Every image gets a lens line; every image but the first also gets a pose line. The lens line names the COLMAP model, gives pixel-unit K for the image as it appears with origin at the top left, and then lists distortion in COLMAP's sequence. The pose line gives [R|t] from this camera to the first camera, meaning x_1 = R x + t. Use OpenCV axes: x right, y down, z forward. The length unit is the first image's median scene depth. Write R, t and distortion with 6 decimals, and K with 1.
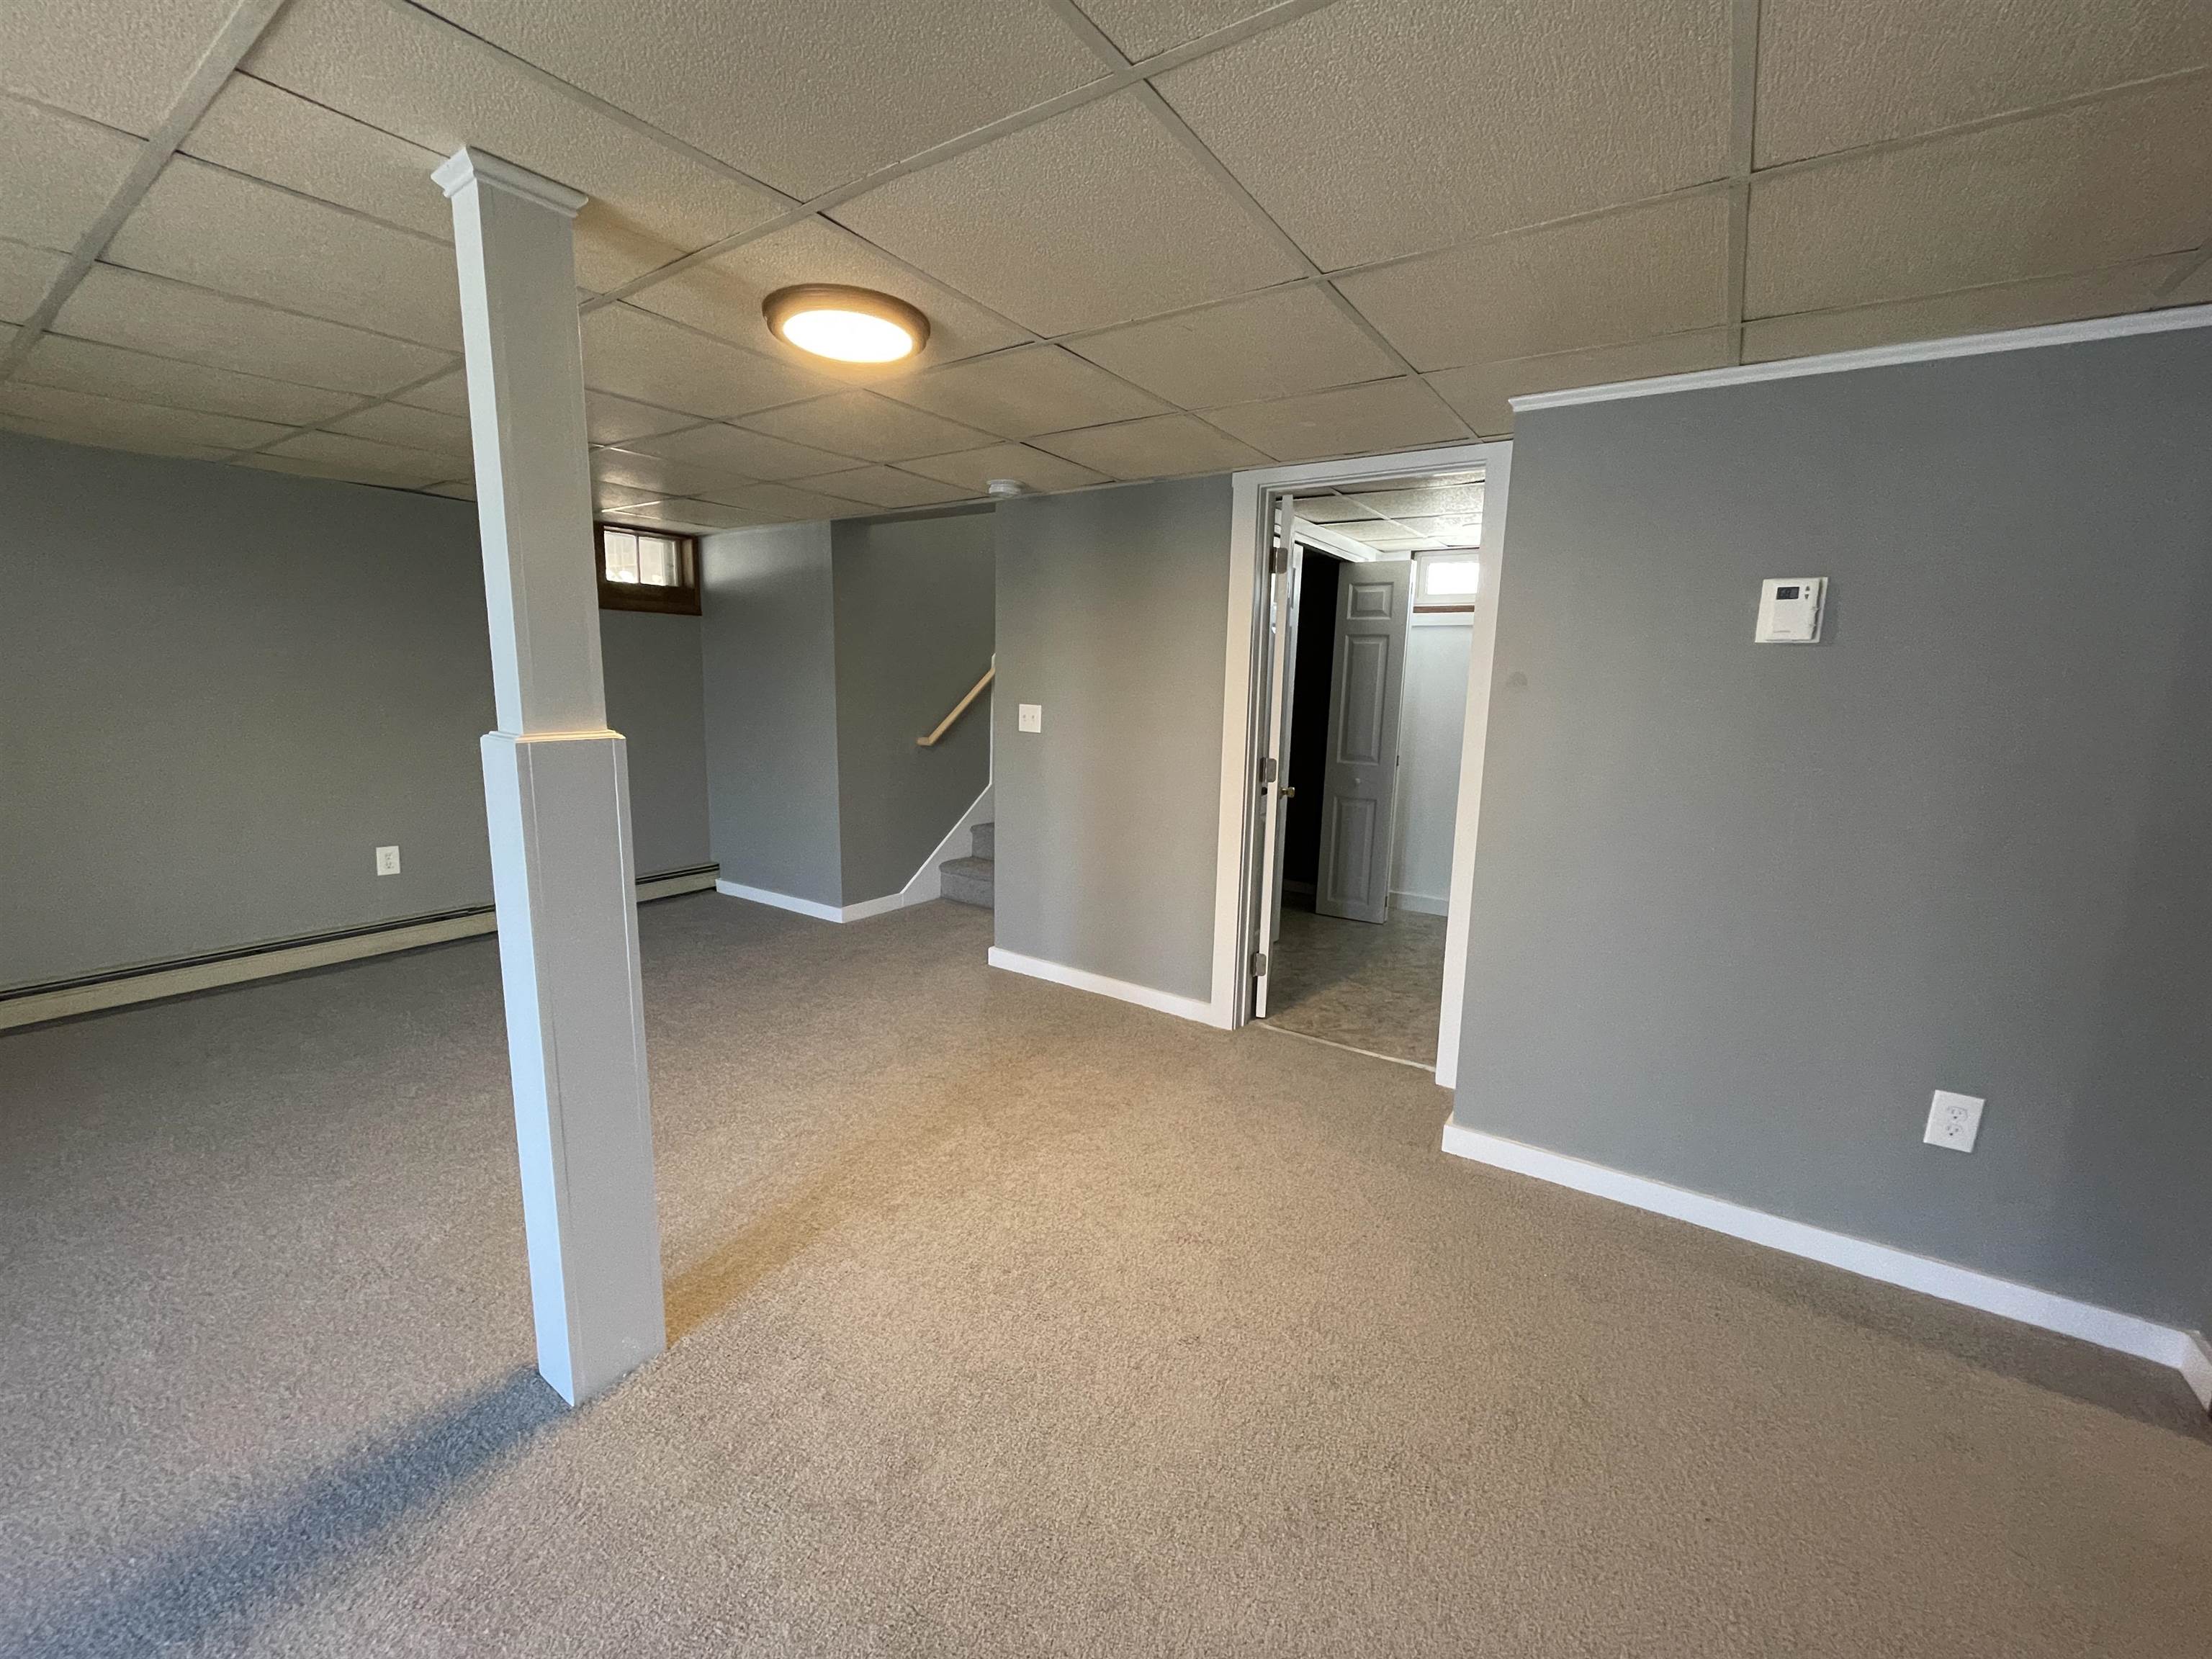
lens RADIAL K [[890.7, 0, 1104.2], [0, 890.7, 831.1], [0, 0, 1]] dist [-0.003709, 0.000242]
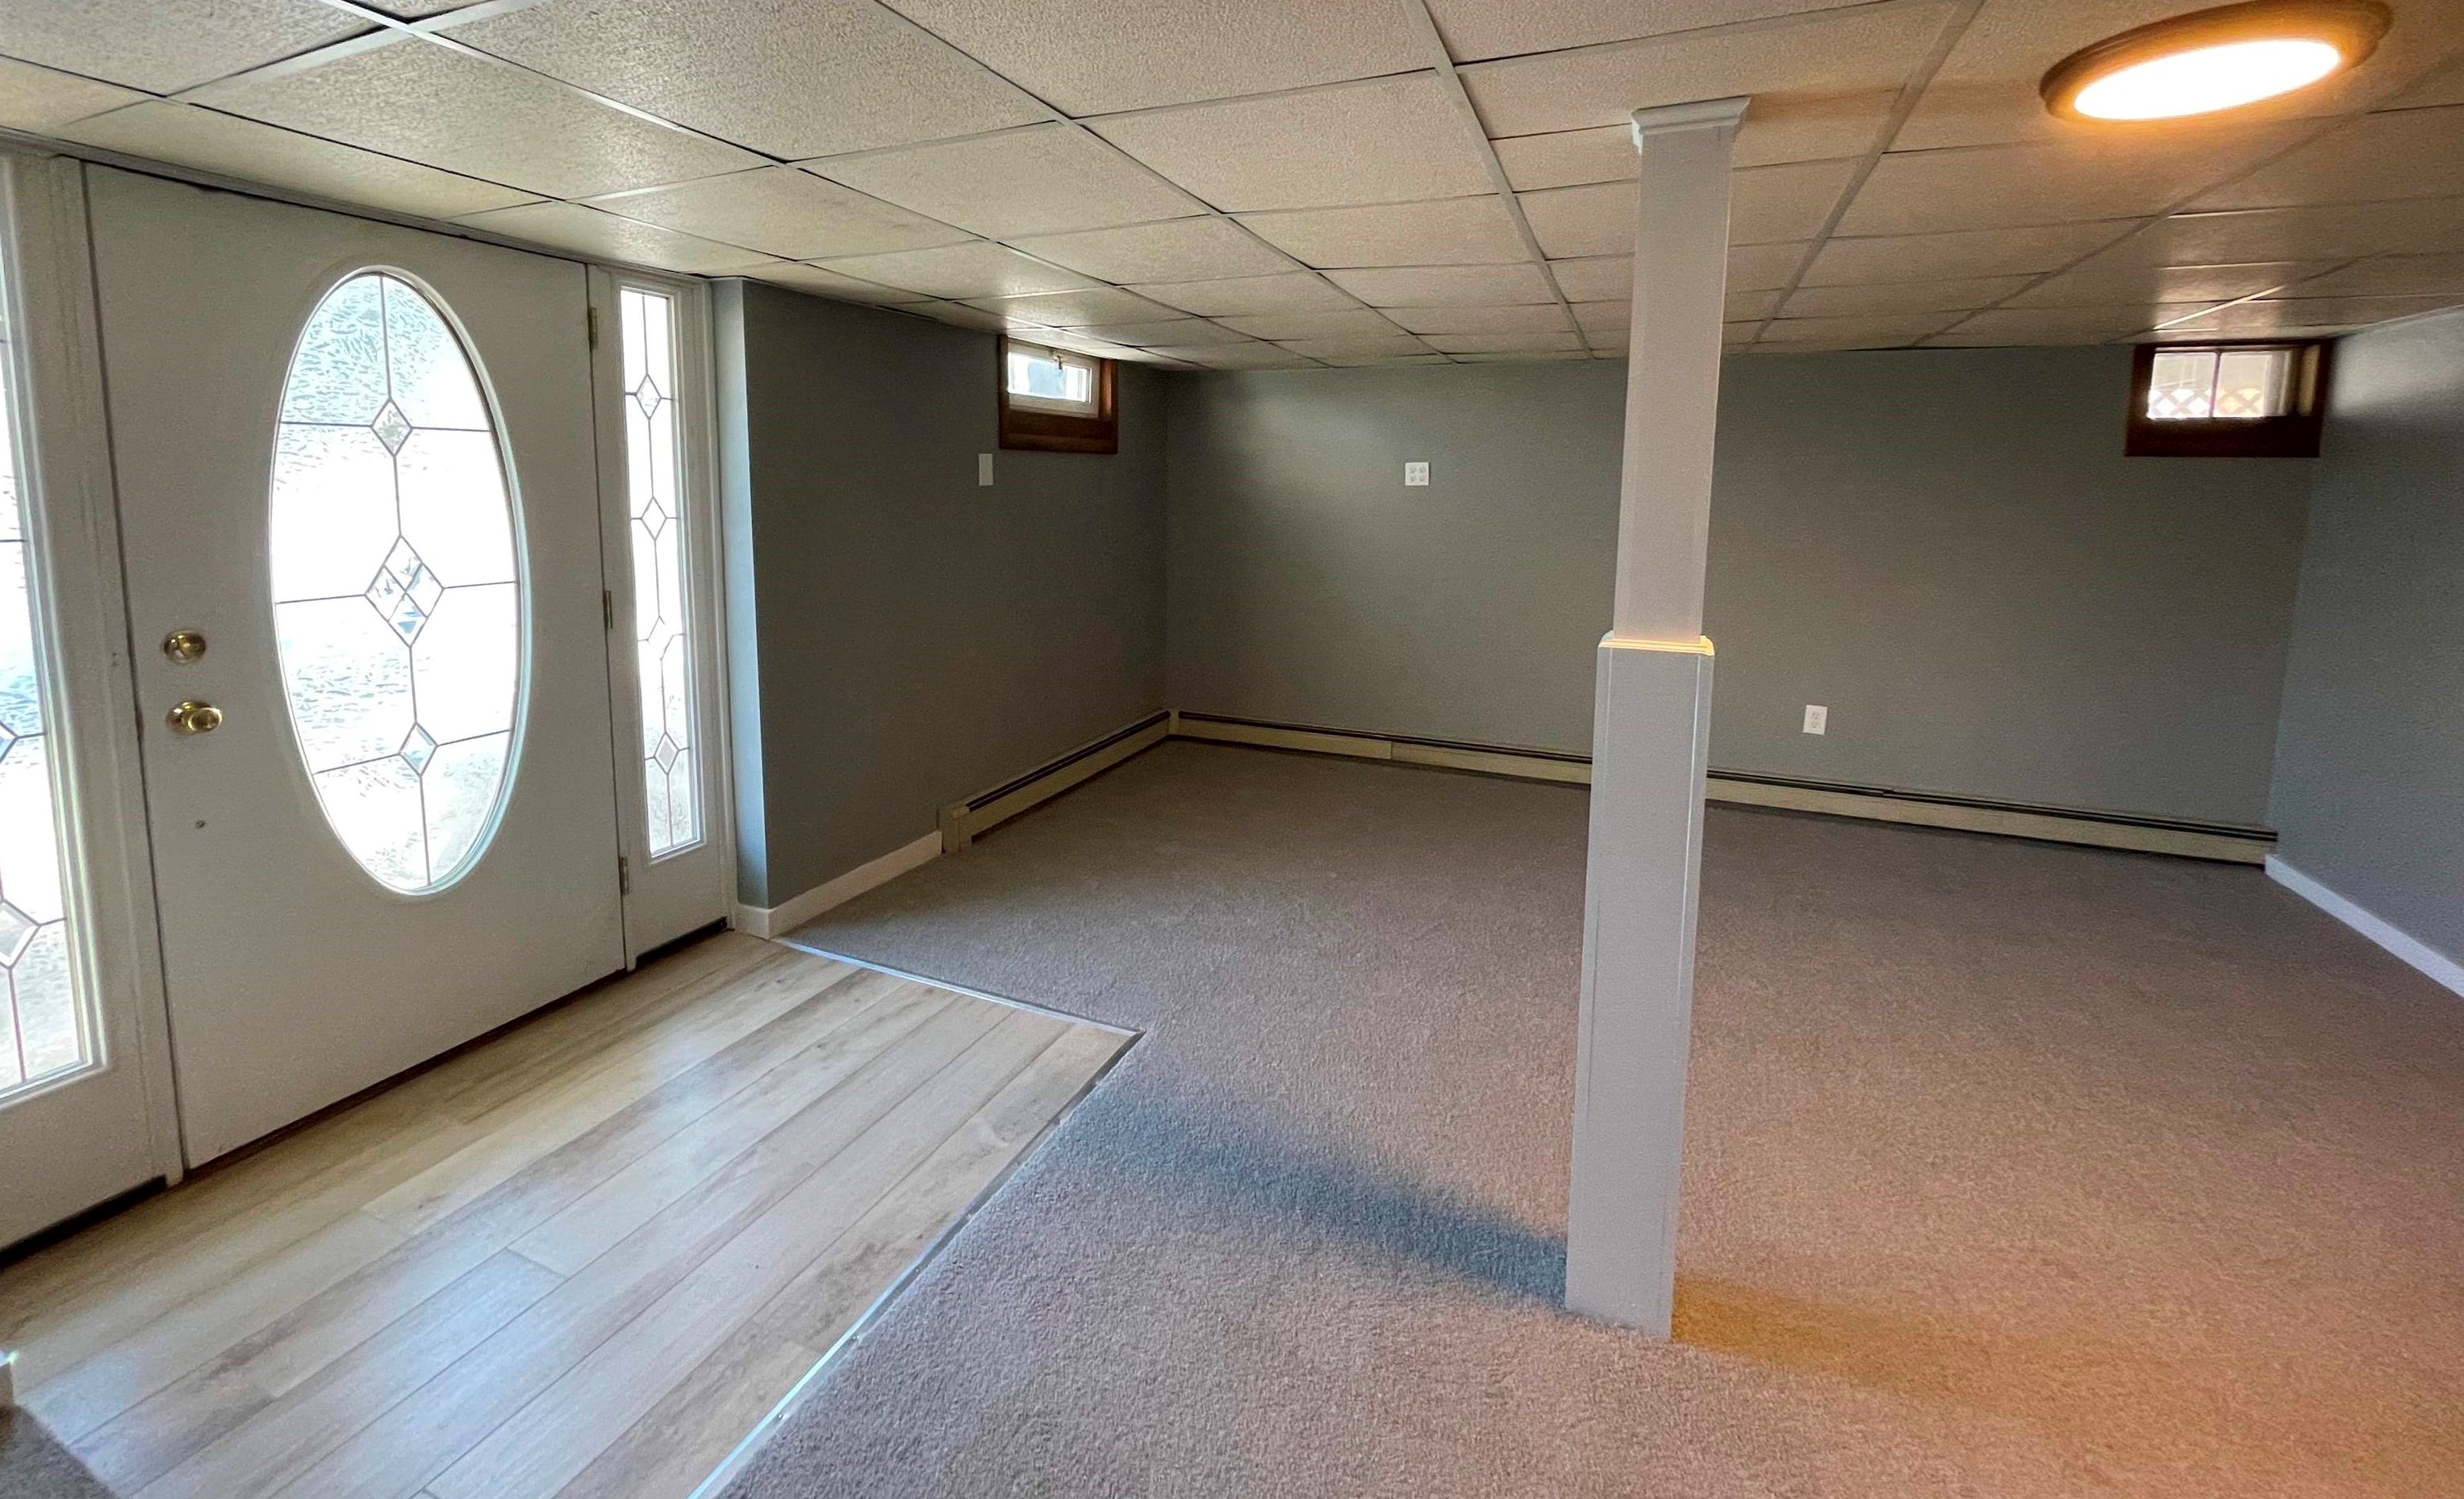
lens RADIAL K [[991.7, 0, 1231.9], [0, 991.7, 584.6], [0, 0, 1]] dist [-0.002730, 0.000075]
pose [[0.201456, 0.082213, -0.976041, 0.119397], [-0.178425, 0.982879, 0.045962, -0.044963], [0.963110, 0.164891, 0.212675, 0.098376]]
